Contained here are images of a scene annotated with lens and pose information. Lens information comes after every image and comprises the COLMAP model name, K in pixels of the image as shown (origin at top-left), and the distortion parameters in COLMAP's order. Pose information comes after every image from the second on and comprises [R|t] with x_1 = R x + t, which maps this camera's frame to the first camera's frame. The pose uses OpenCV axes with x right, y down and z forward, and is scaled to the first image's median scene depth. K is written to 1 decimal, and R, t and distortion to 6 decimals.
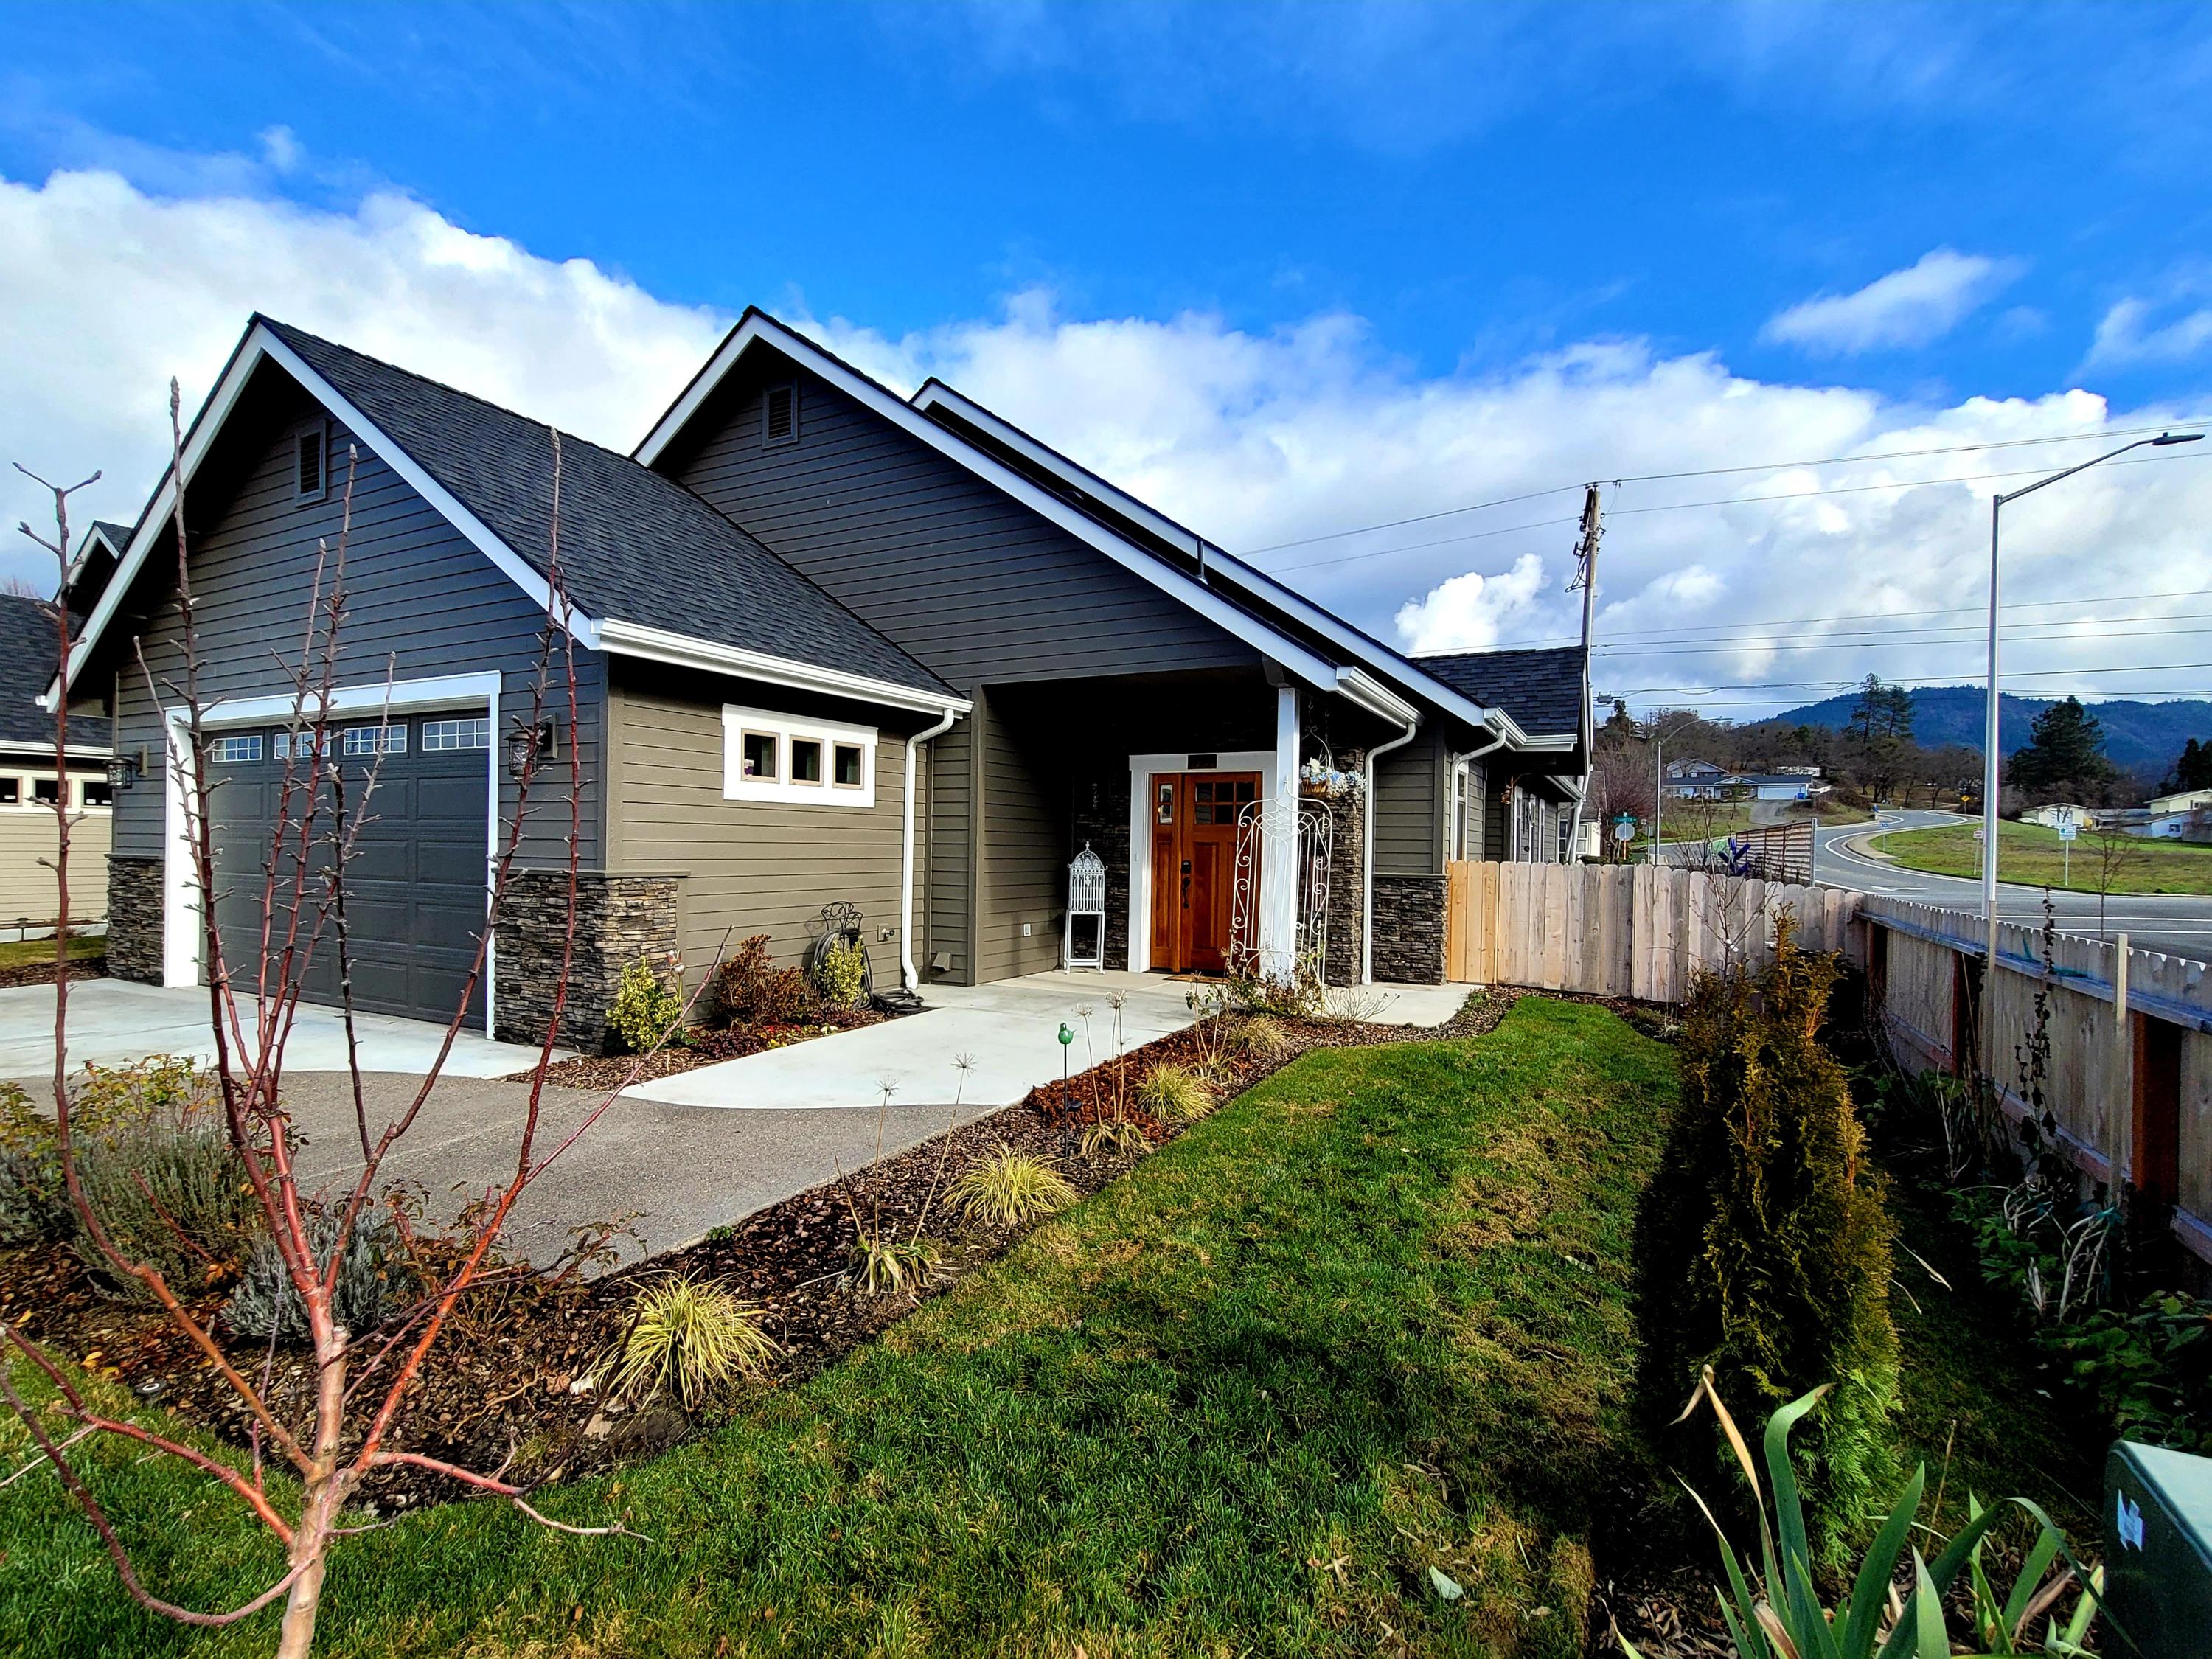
lens RADIAL K [[1026.3, 0, 1110.3], [0, 1026.3, 830.4], [0, 0, 1]] dist [-0.000729, 0.000388]
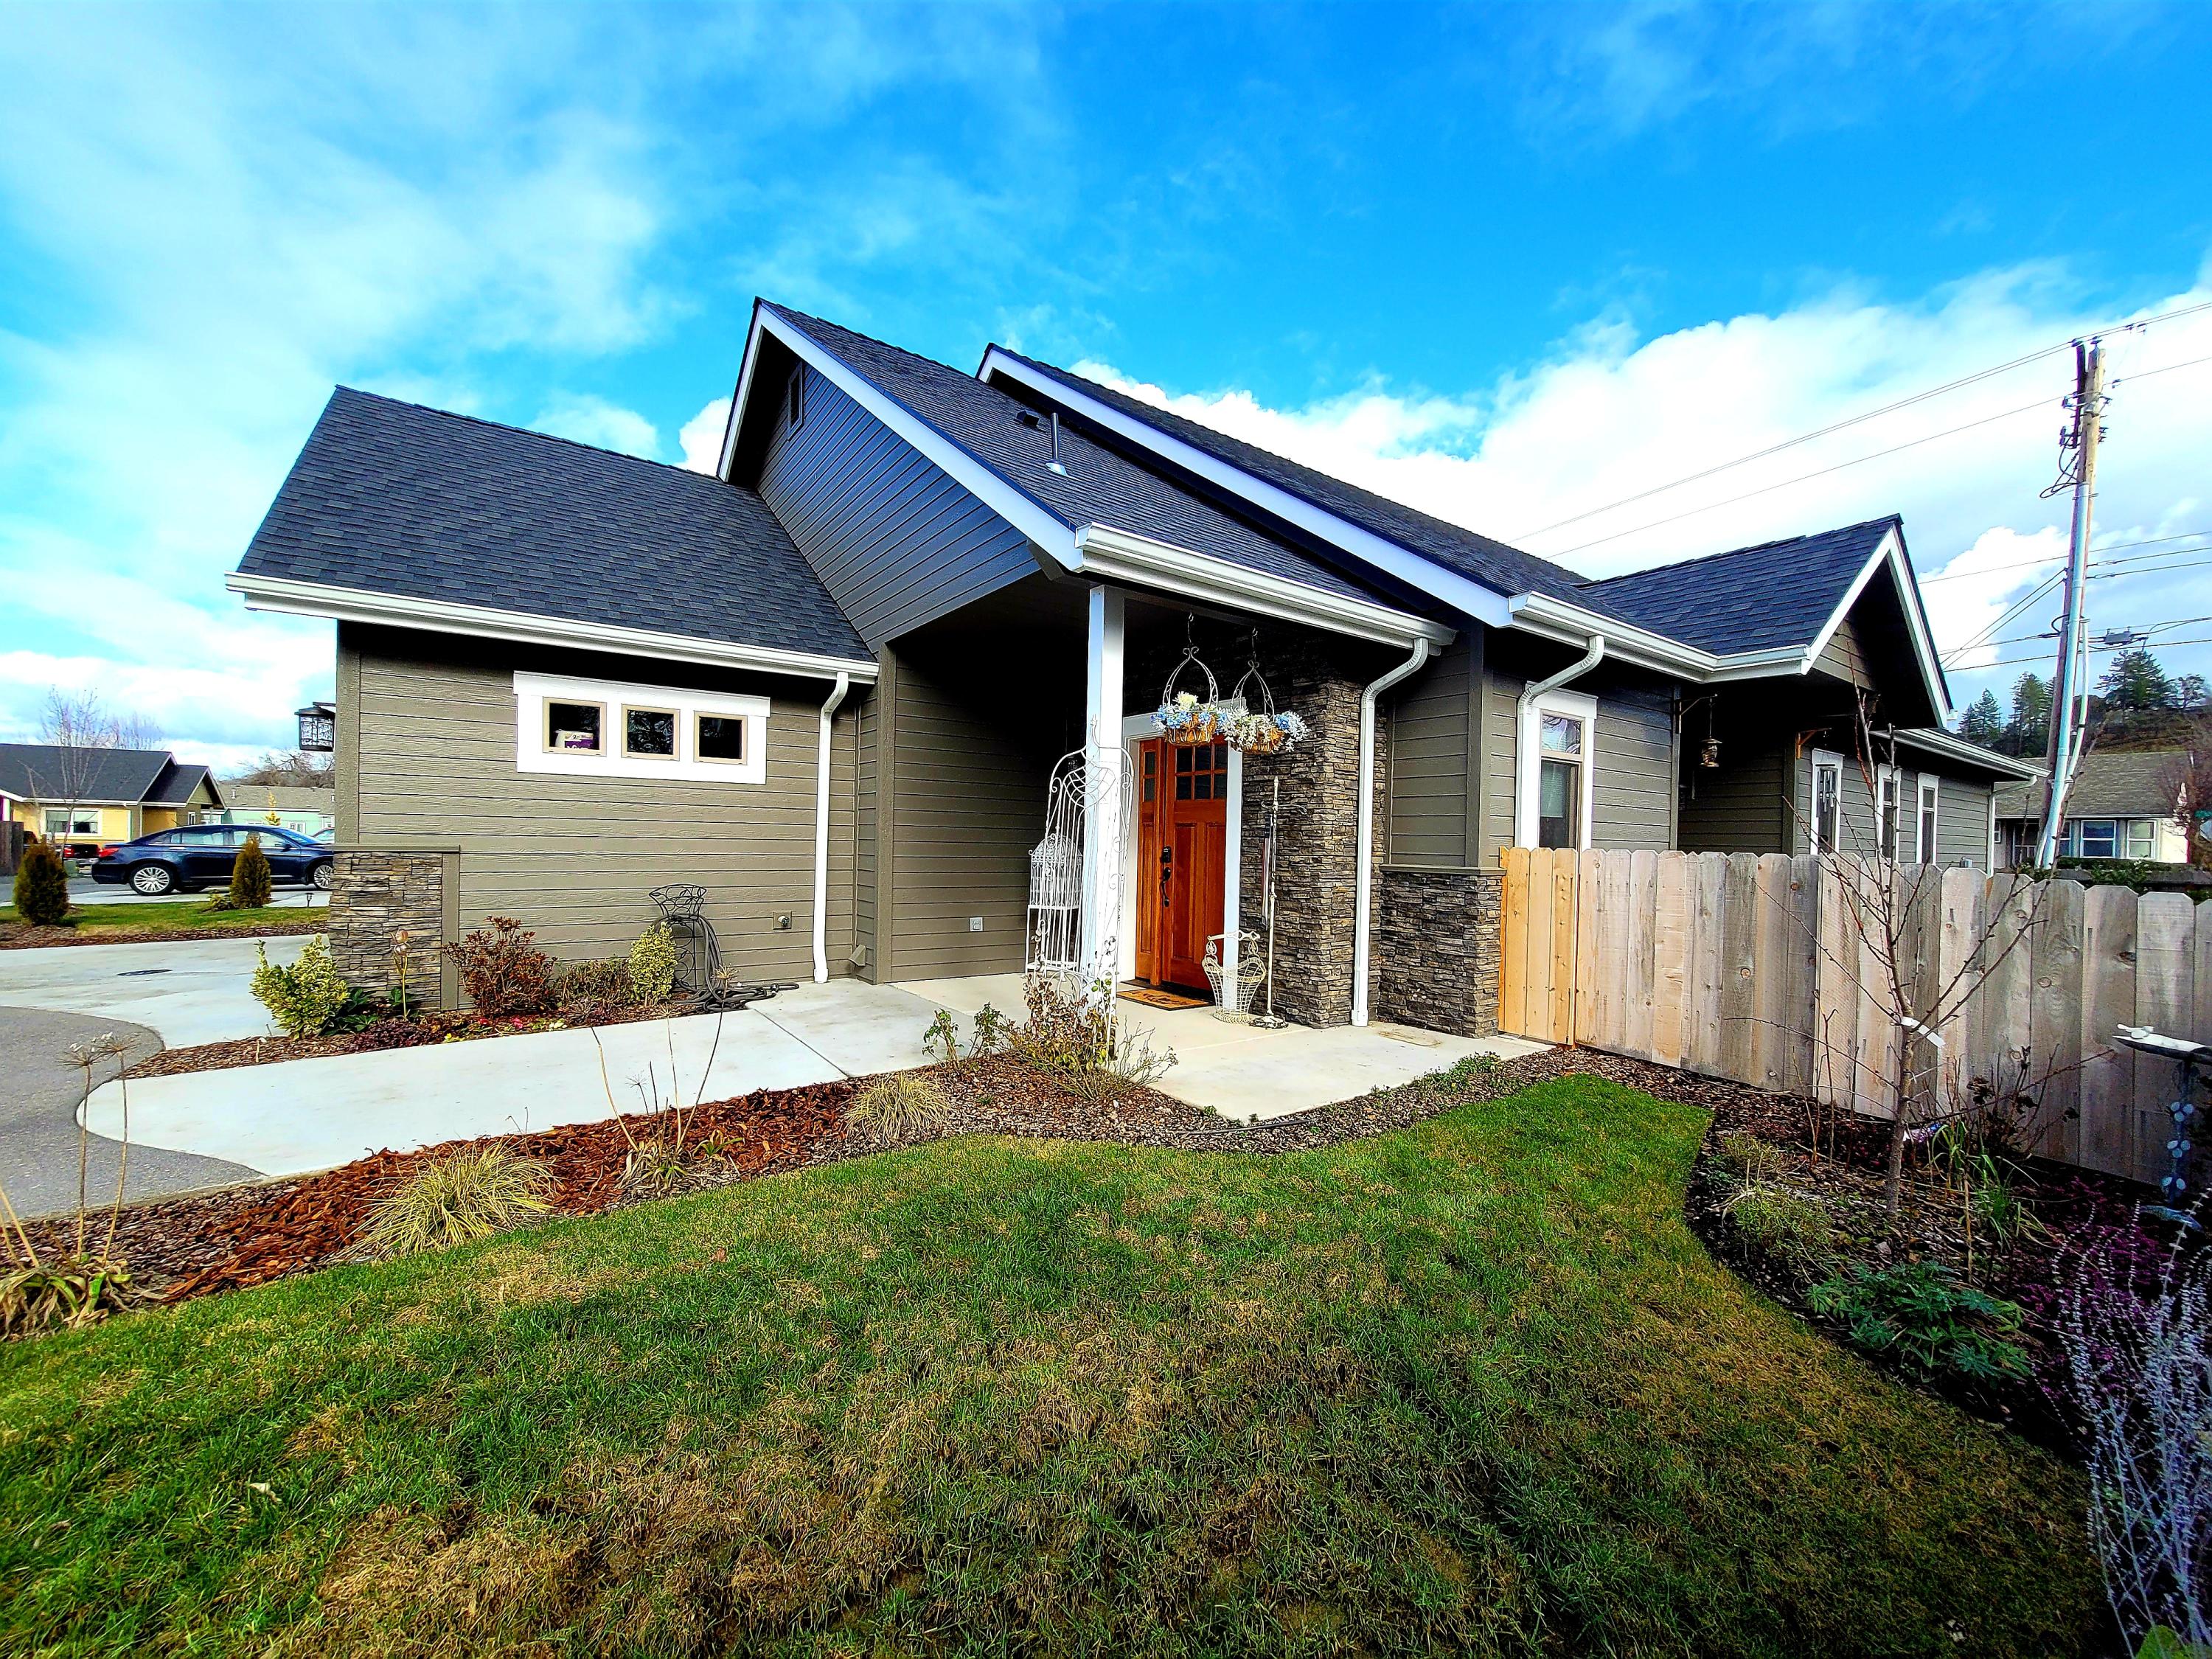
lens RADIAL K [[867.3, 0, 1105.2], [0, 867.3, 844.6], [0, 0, 1]] dist [0.001879, 0.000539]
pose [[0.892914, 0.003627, -0.450212, 0.378664], [0.000670, 0.999956, 0.009384, 0.023921], [0.450226, -0.008681, 0.892872, 0.423161]]
